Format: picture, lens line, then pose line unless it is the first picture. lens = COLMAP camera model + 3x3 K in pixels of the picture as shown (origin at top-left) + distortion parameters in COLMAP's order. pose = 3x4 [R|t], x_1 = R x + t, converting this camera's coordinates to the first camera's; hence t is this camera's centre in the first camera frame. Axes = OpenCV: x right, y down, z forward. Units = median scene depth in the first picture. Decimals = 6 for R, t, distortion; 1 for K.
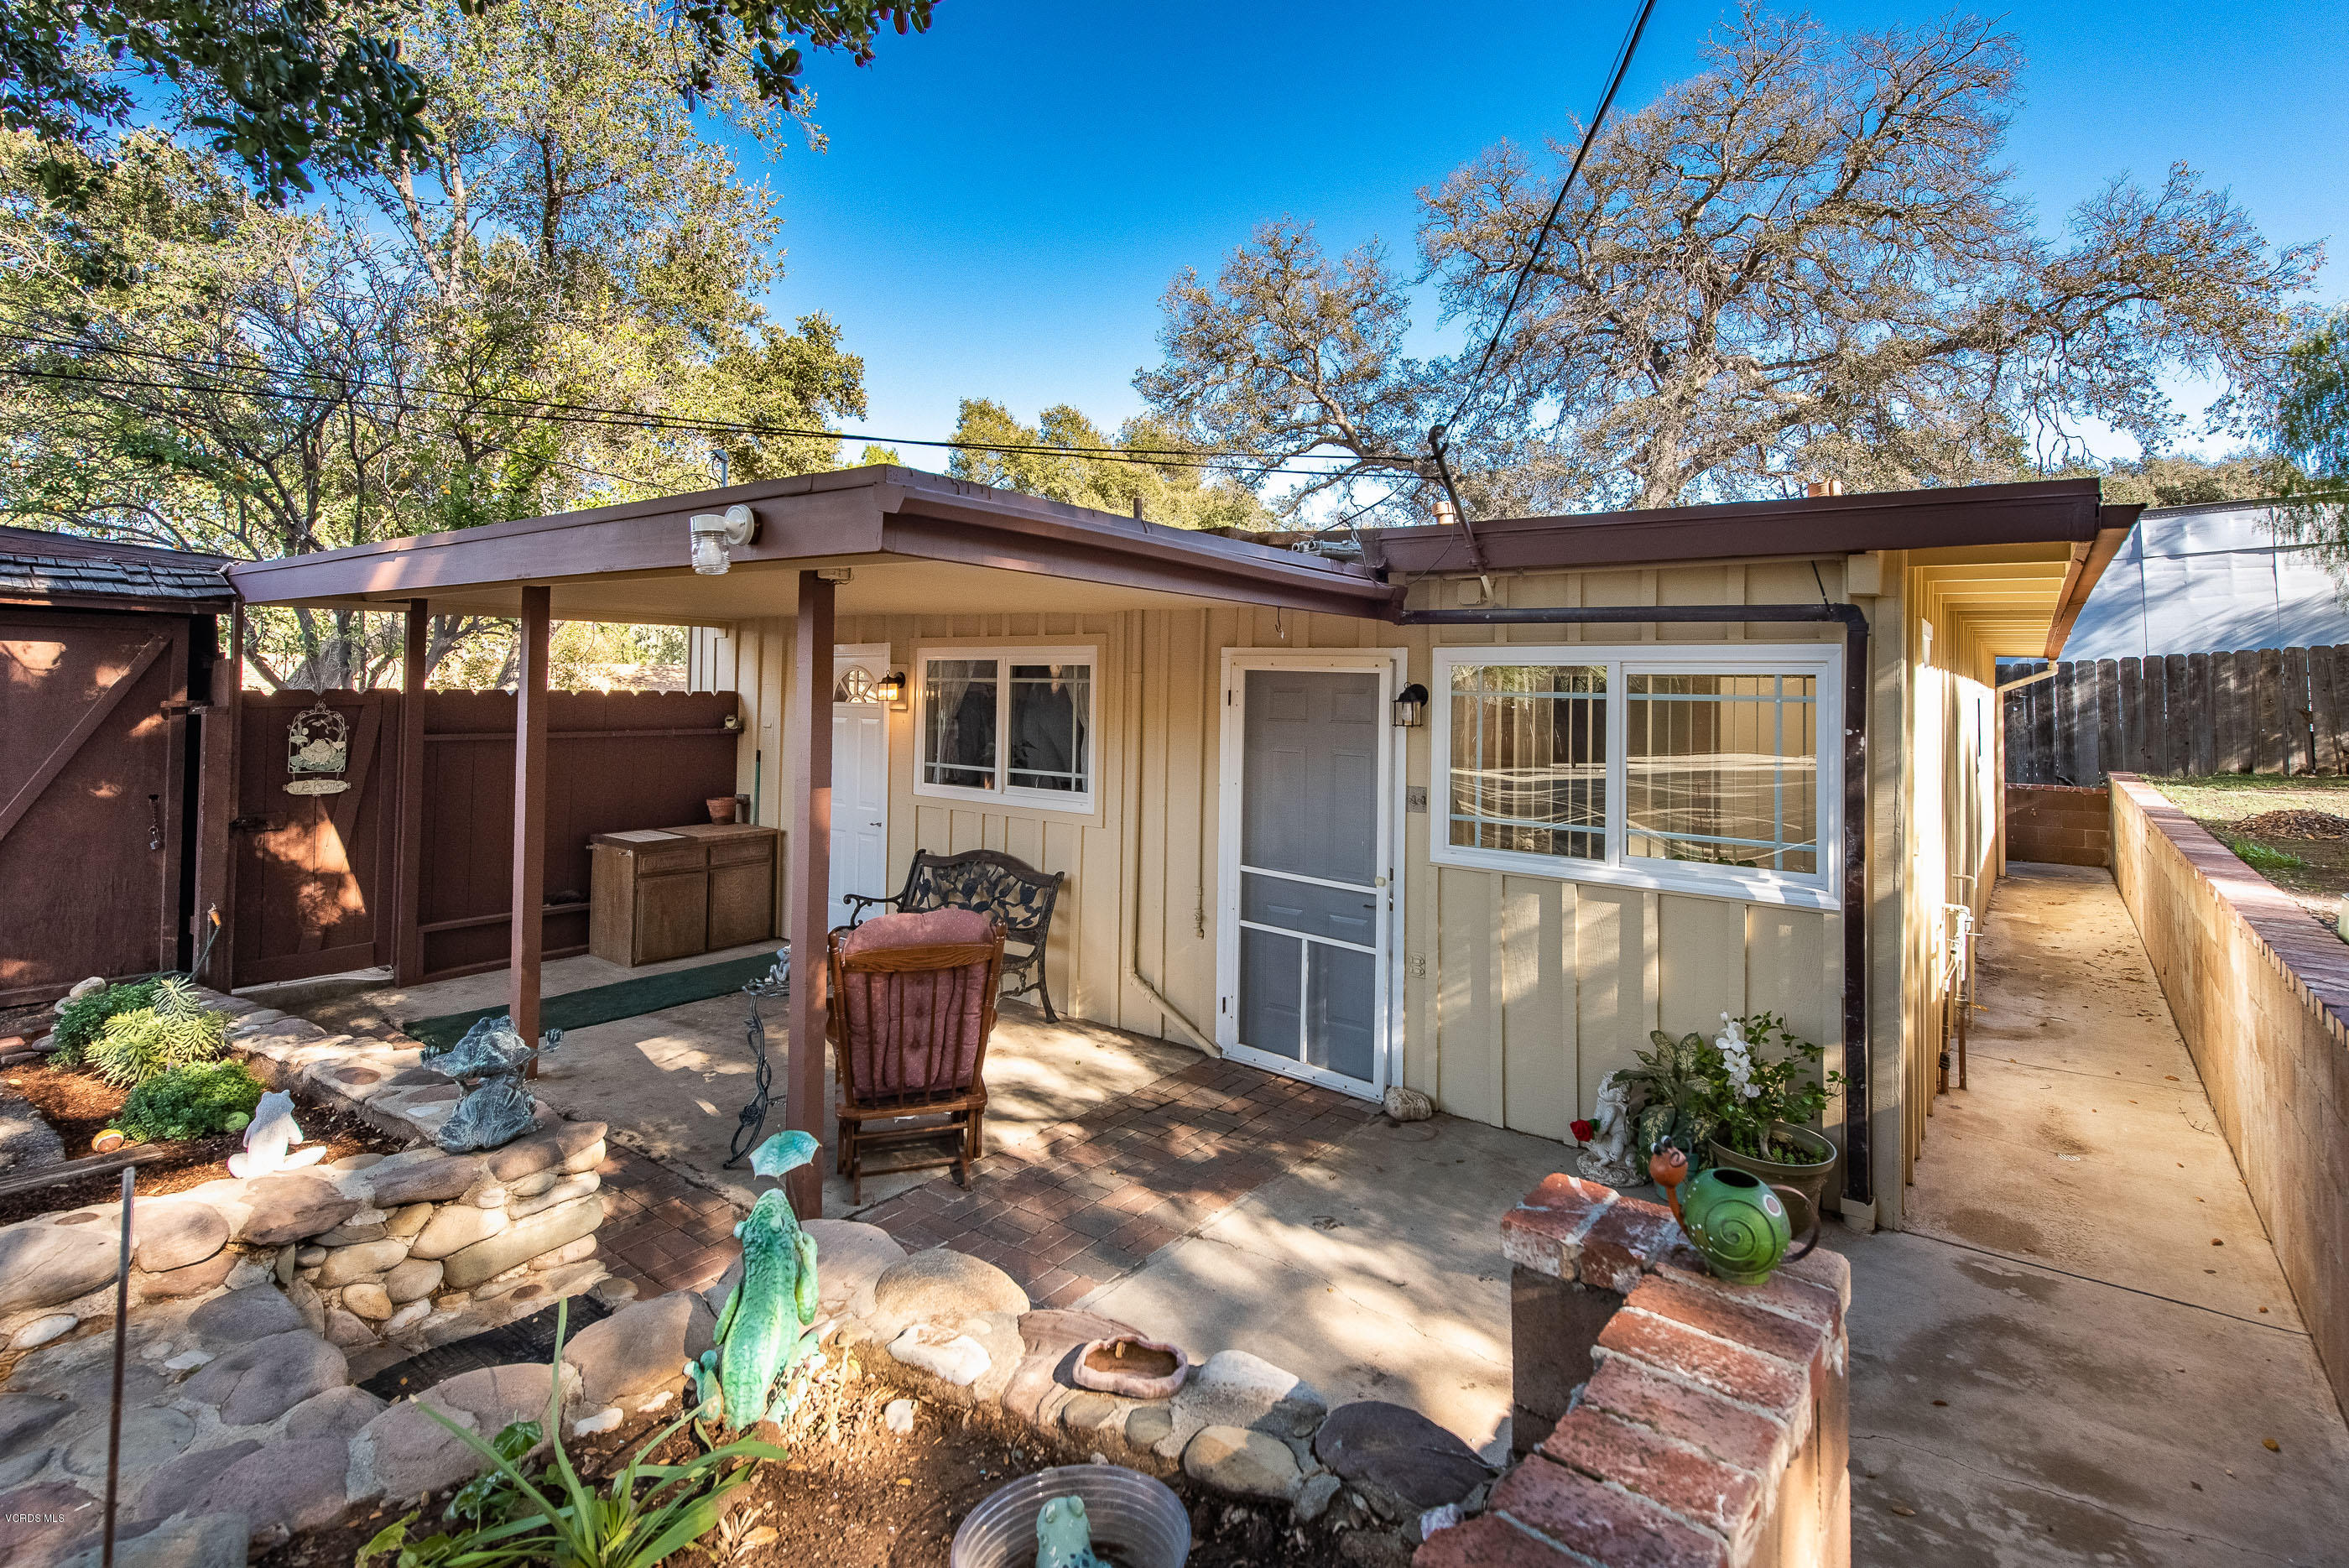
lens RADIAL K [[1084.2, 0, 1192.1], [0, 1084.2, 690.9], [0, 0, 1]] dist [-0.000550, -0.001120]
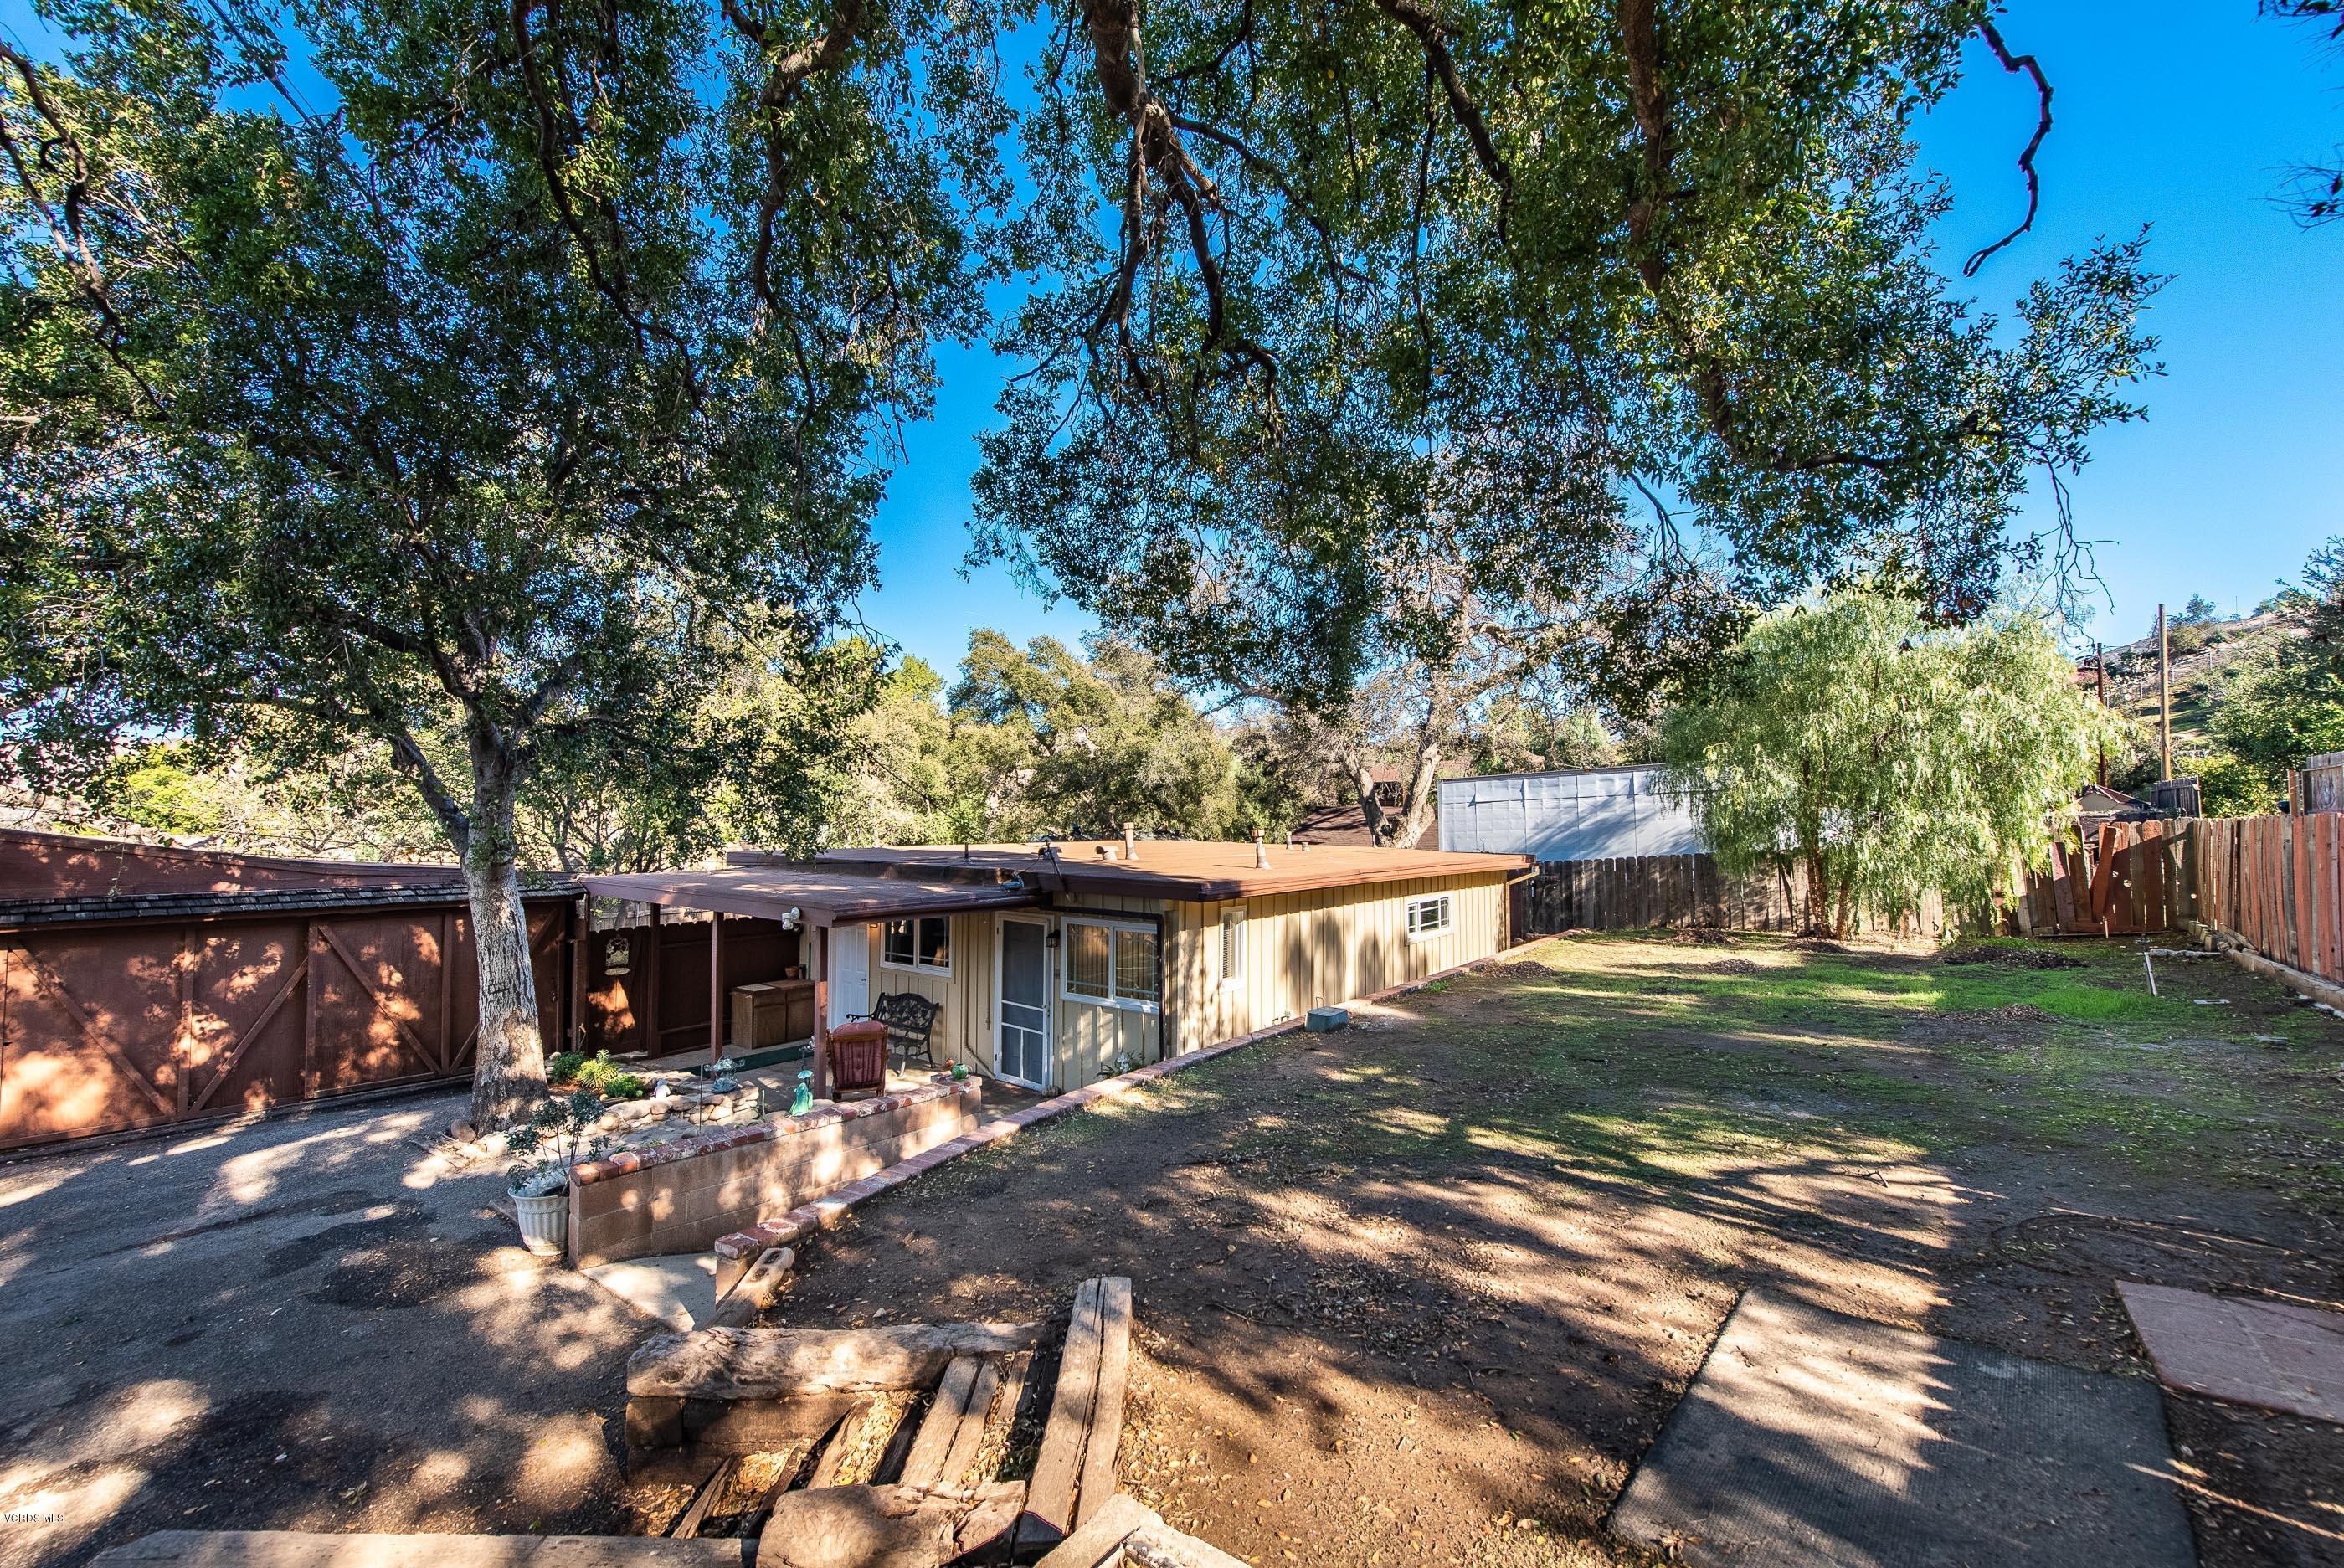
lens RADIAL K [[923.9, 0, 1182.1], [0, 923.9, 781.5], [0, 0, 1]] dist [0.008817, -0.003146]
pose [[0.999770, -0.020178, -0.007262, 0.421745], [0.019805, 0.998639, -0.048248, -0.198575], [0.008225, 0.048093, 0.998809, -0.989671]]
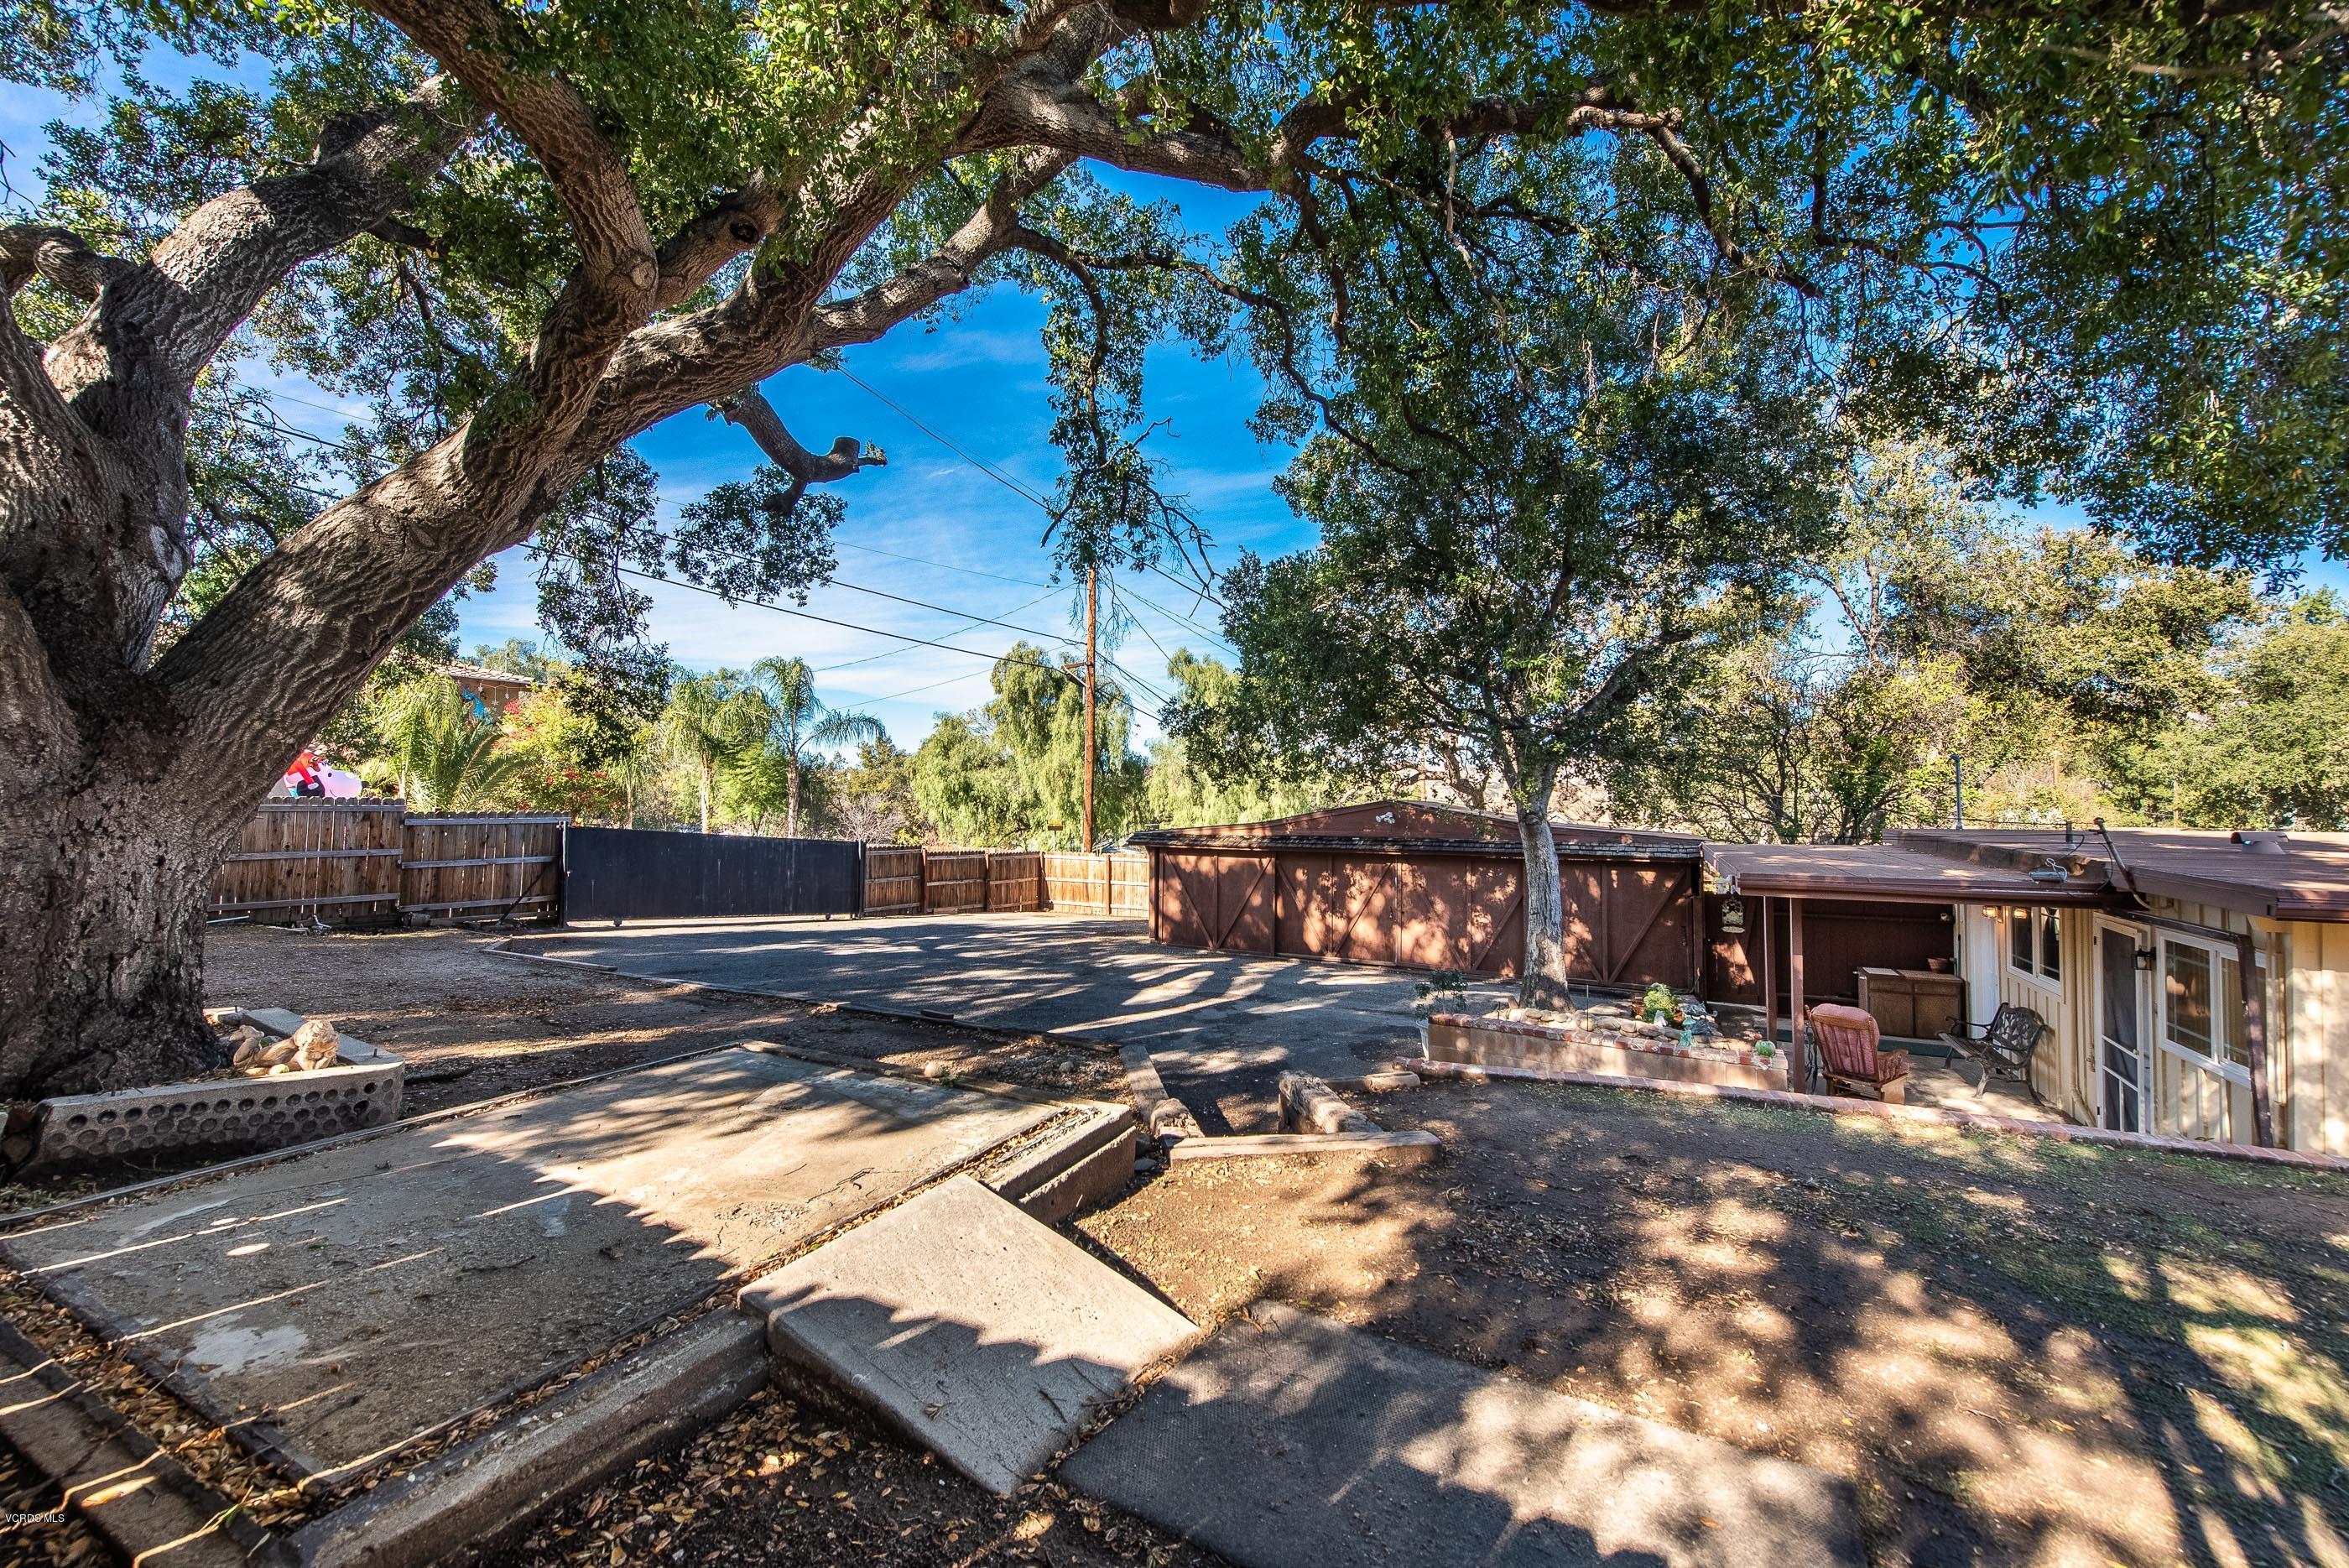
lens RADIAL K [[925.9, 0, 1183.9], [0, 925.9, 790.7], [0, 0, 1]] dist [0.008817, -0.003146]
pose [[0.195189, -0.028488, -0.980352, 1.130751], [-0.005725, 0.999528, -0.030185, -0.169937], [0.980749, 0.011504, 0.194933, -0.725901]]
